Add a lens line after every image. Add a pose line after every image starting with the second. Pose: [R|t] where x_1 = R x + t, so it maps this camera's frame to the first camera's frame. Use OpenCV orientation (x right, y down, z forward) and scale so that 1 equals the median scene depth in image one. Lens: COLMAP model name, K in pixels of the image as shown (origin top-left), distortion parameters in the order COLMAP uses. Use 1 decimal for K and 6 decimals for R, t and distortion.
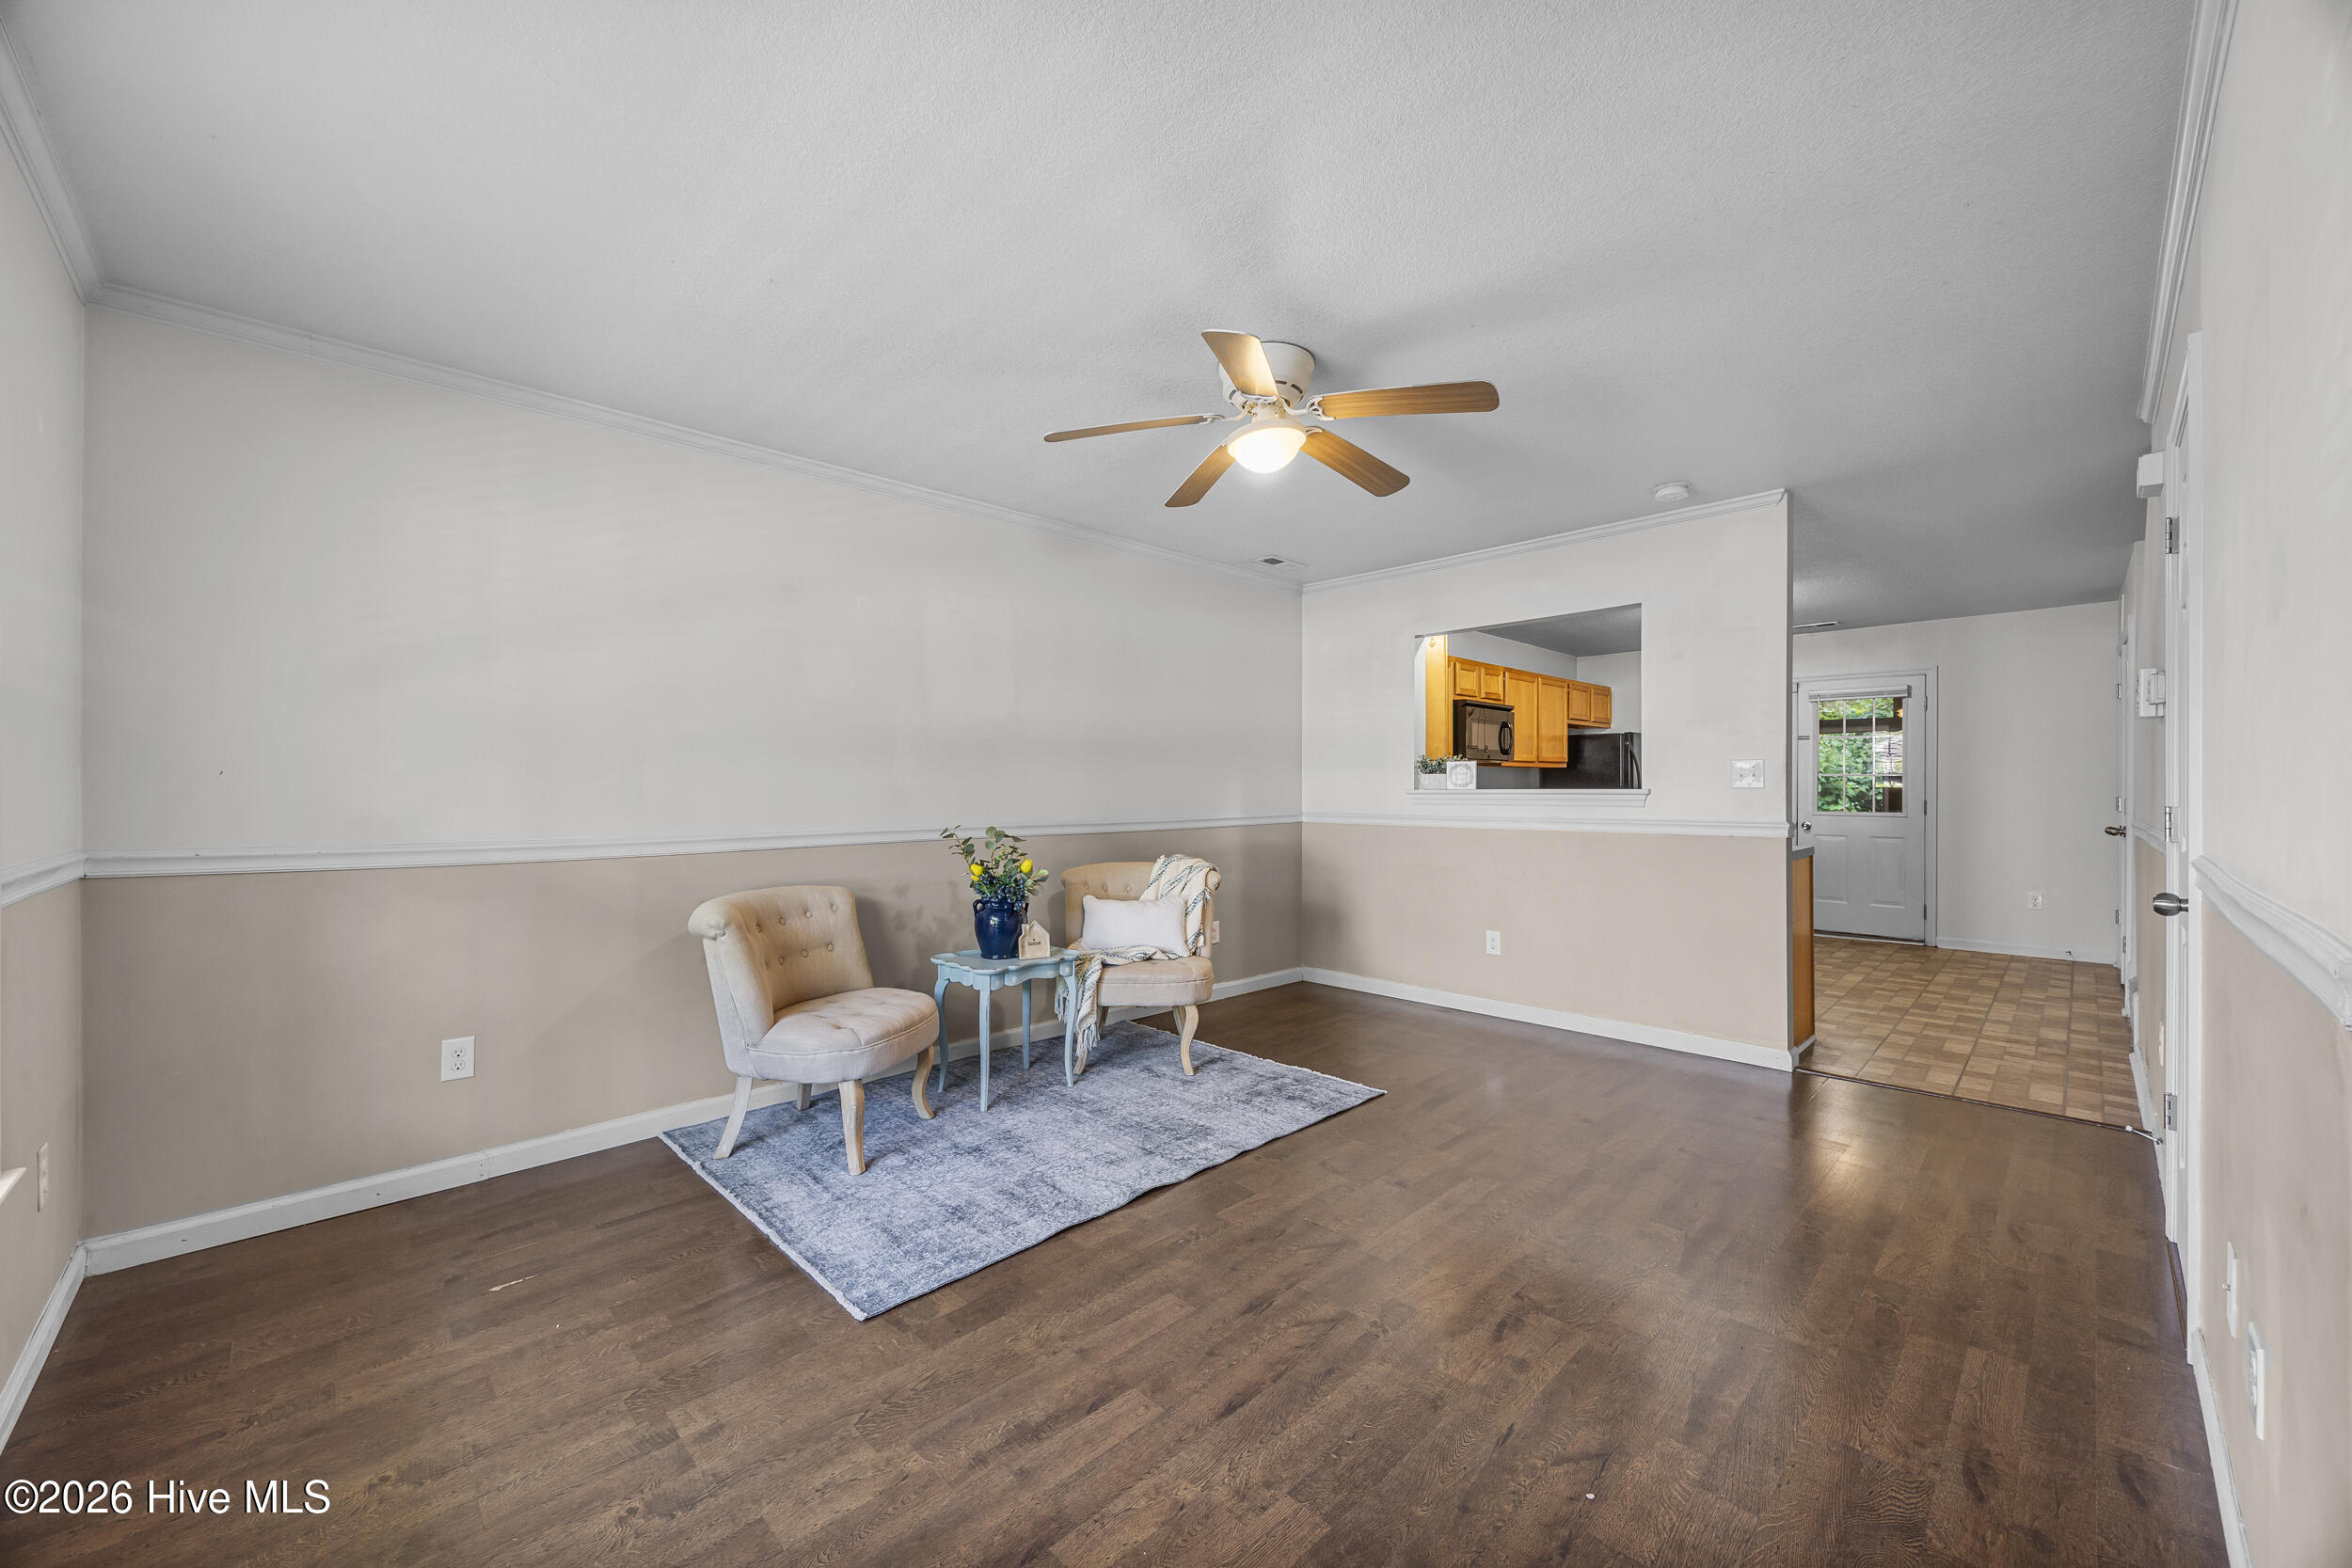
lens RADIAL K [[894.2, 0, 1178.0], [0, 894.2, 780.6], [0, 0, 1]] dist [-0.003665, 0.000345]
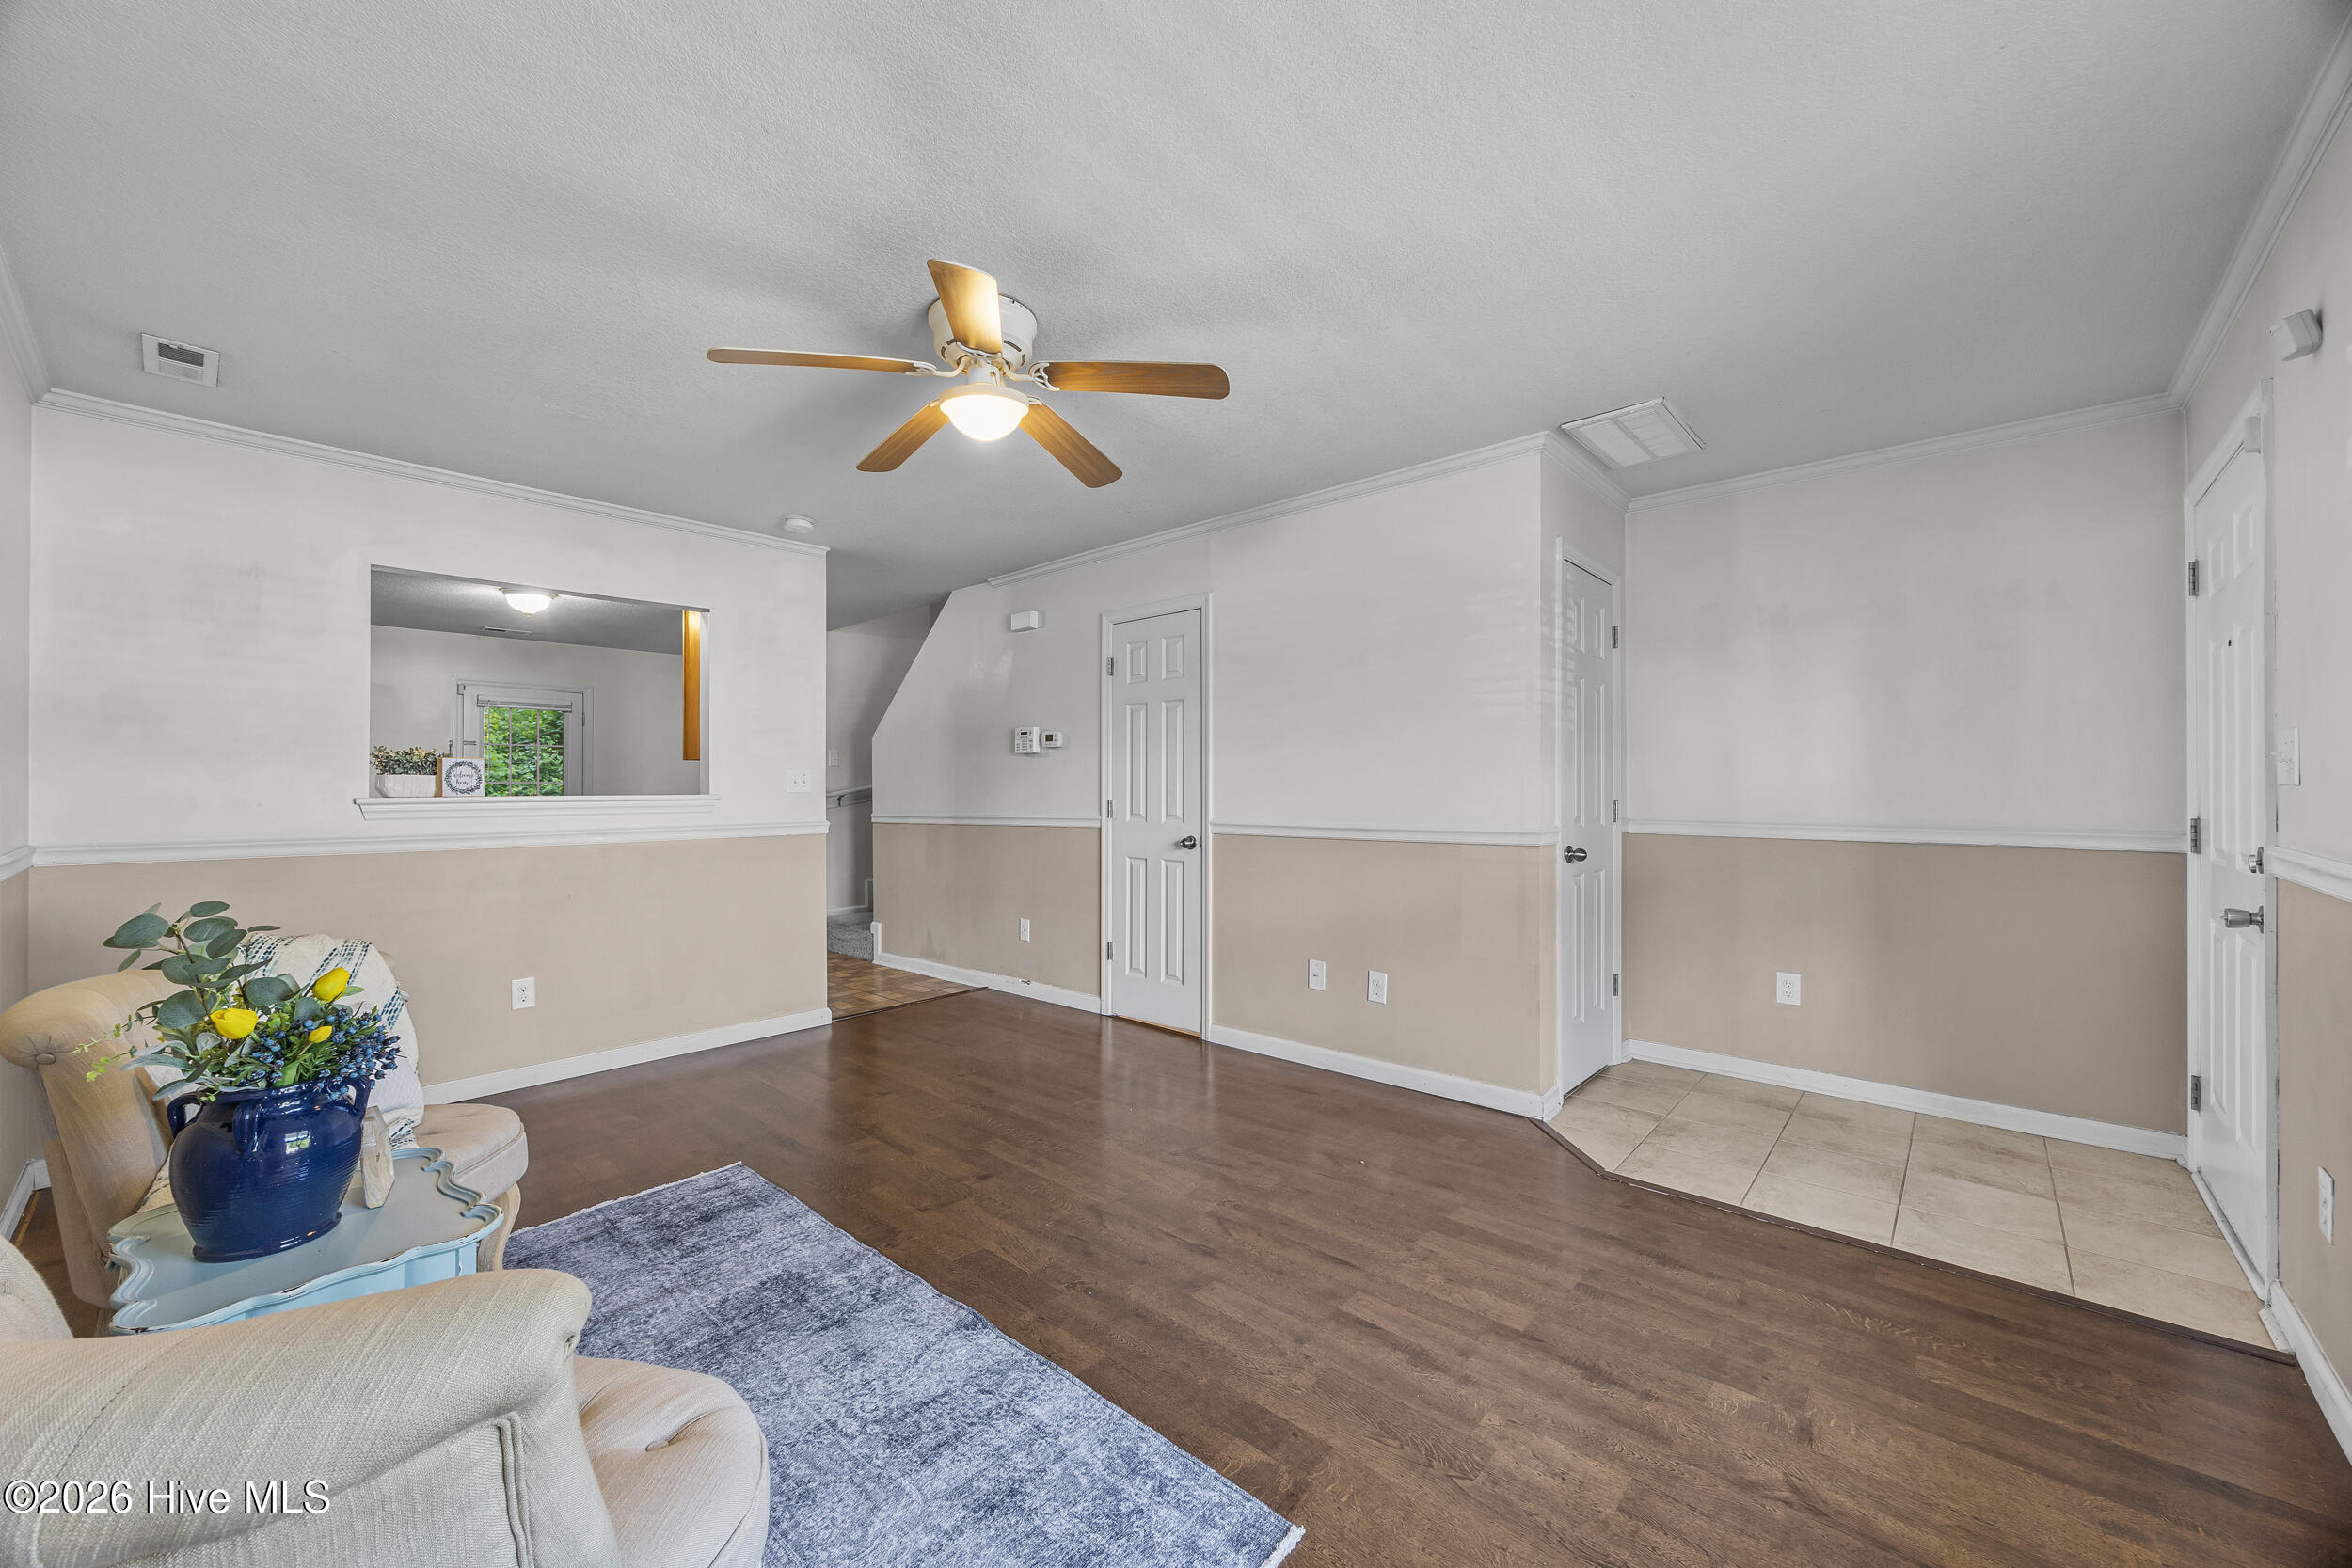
lens RADIAL K [[894.2, 0, 1156.3], [0, 894.2, 786.2], [0, 0, 1]] dist [-0.003665, 0.000345]
pose [[-0.052306, 0.007437, 0.998603, -0.712819], [-0.001993, 0.999970, -0.007551, 0.009057], [-0.998629, -0.002386, -0.052290, 0.773470]]
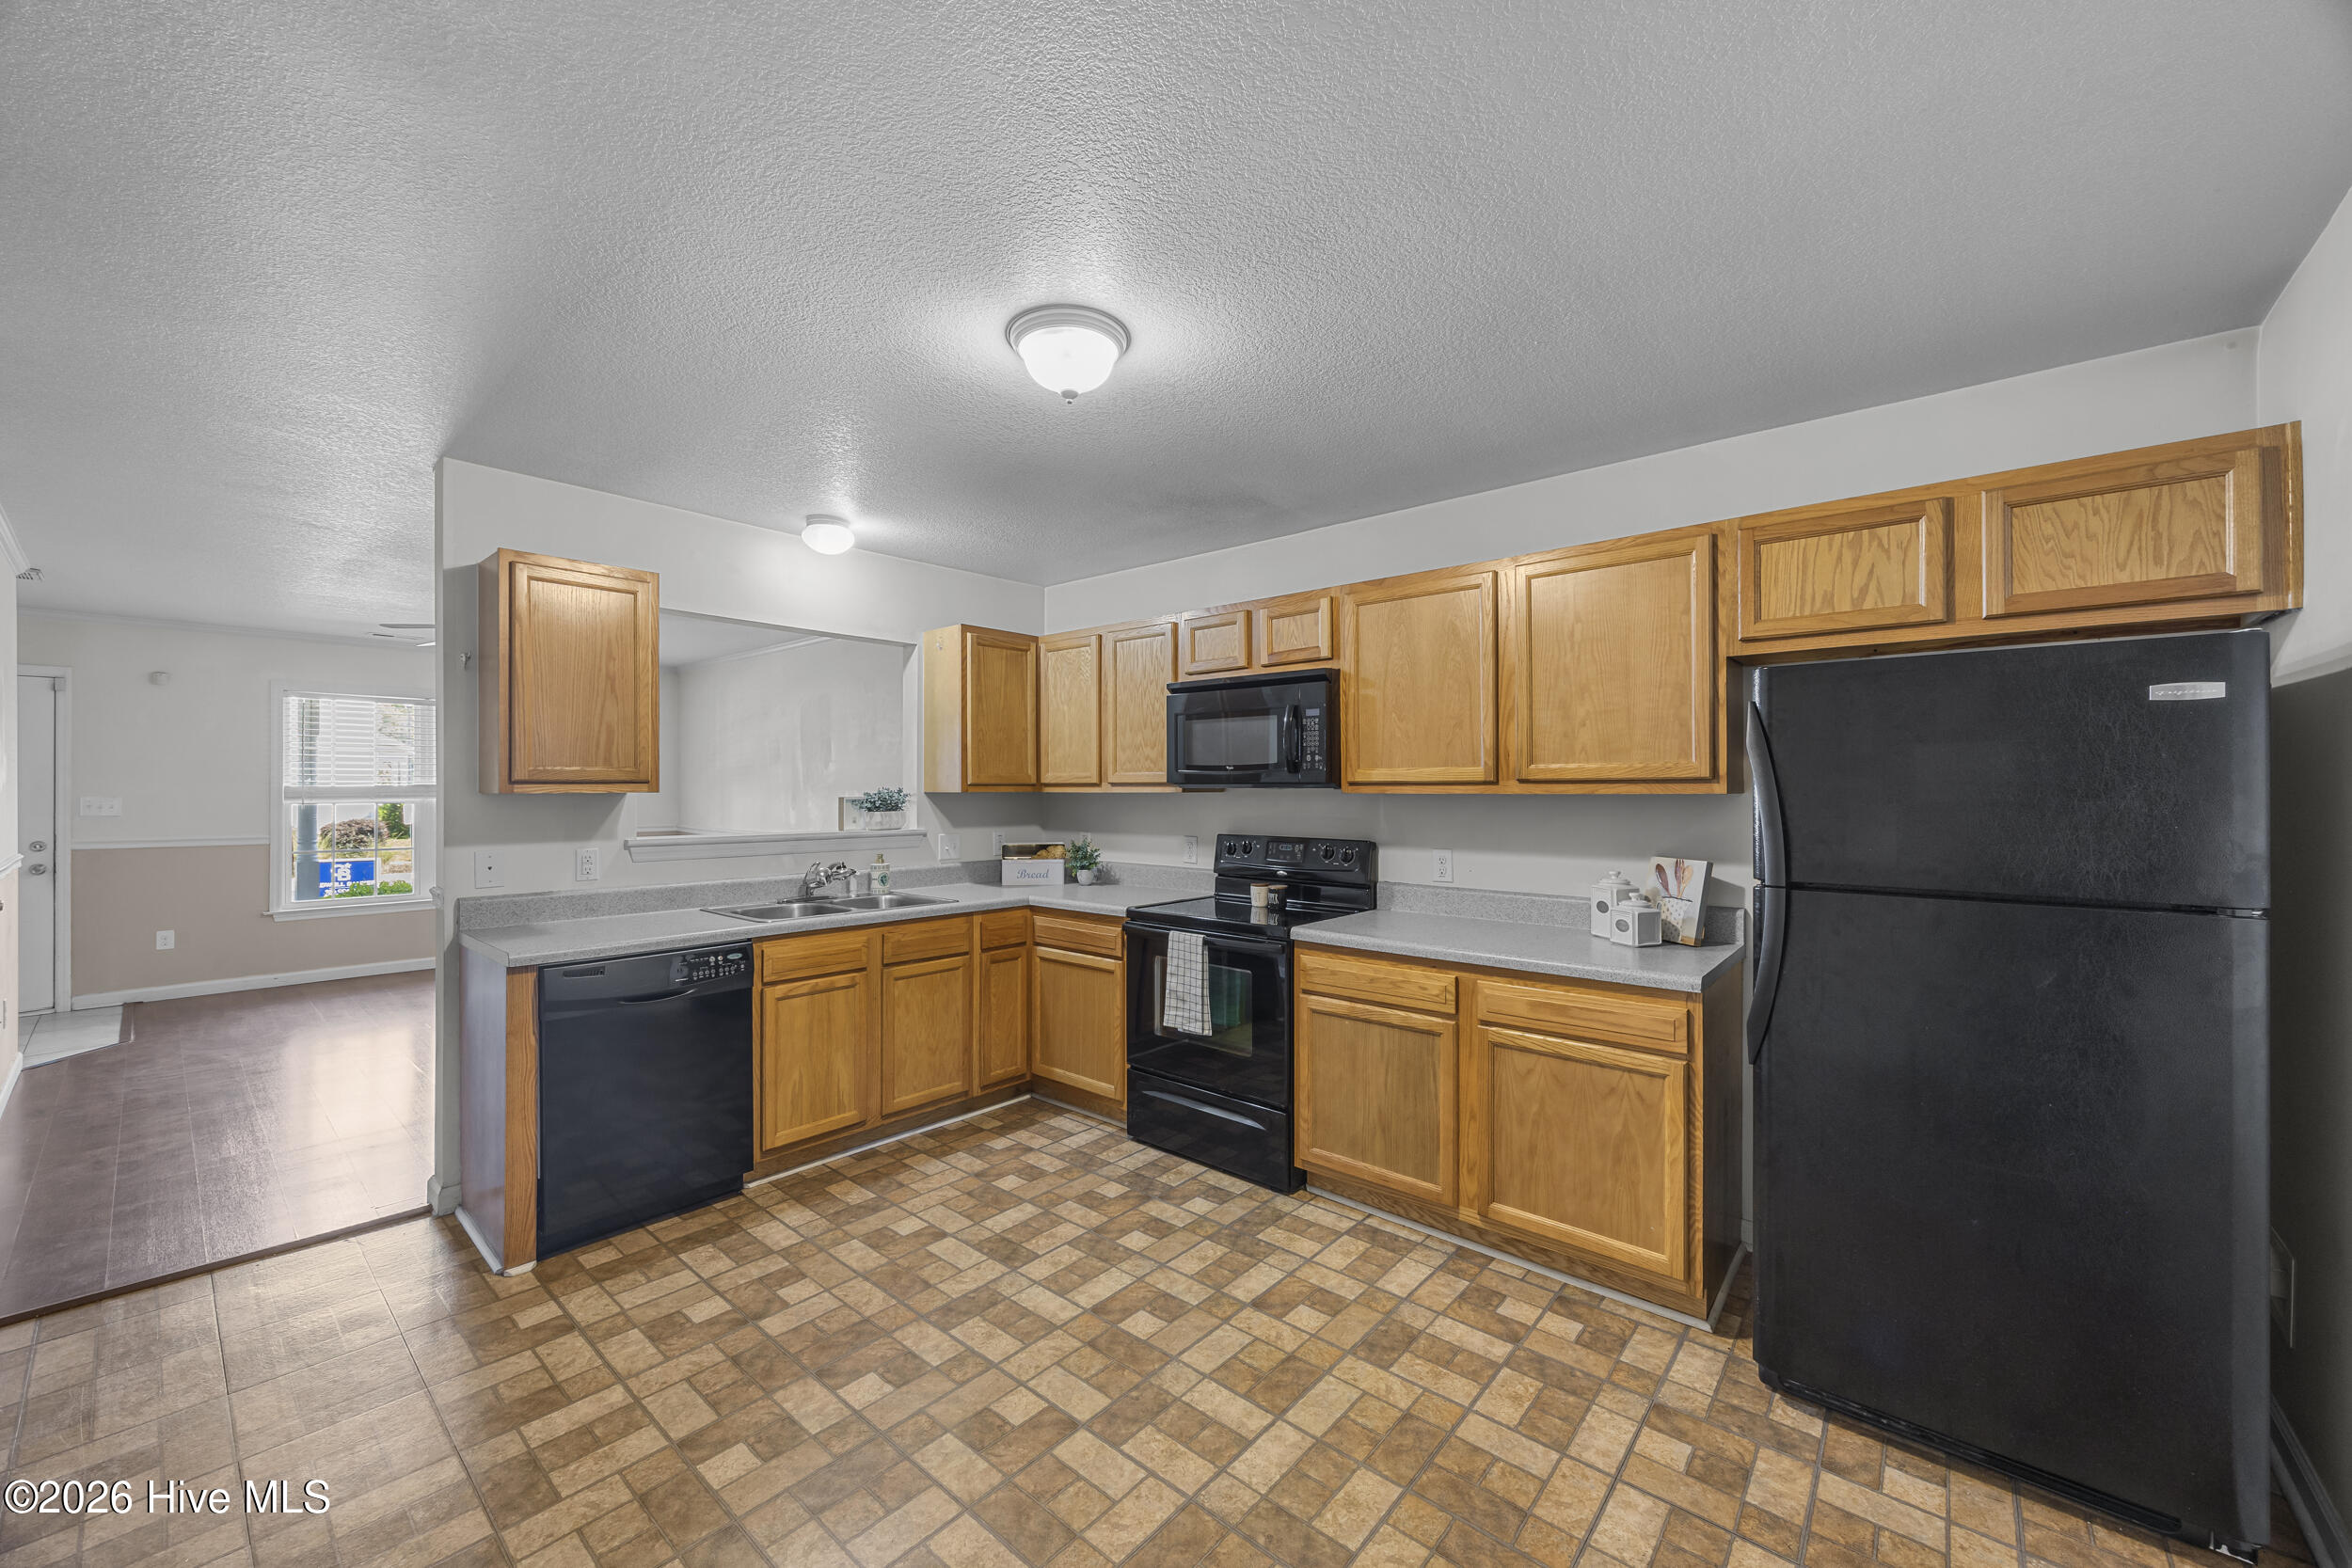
lens RADIAL K [[894.2, 0, 1162.2], [0, 894.2, 780.5], [0, 0, 1]] dist [-0.003665, 0.000345]
pose [[0.072606, -0.005809, -0.997344, 1.934884], [0.006849, 0.999962, -0.005325, -0.049377], [0.997337, -0.006444, 0.072643, 2.015519]]
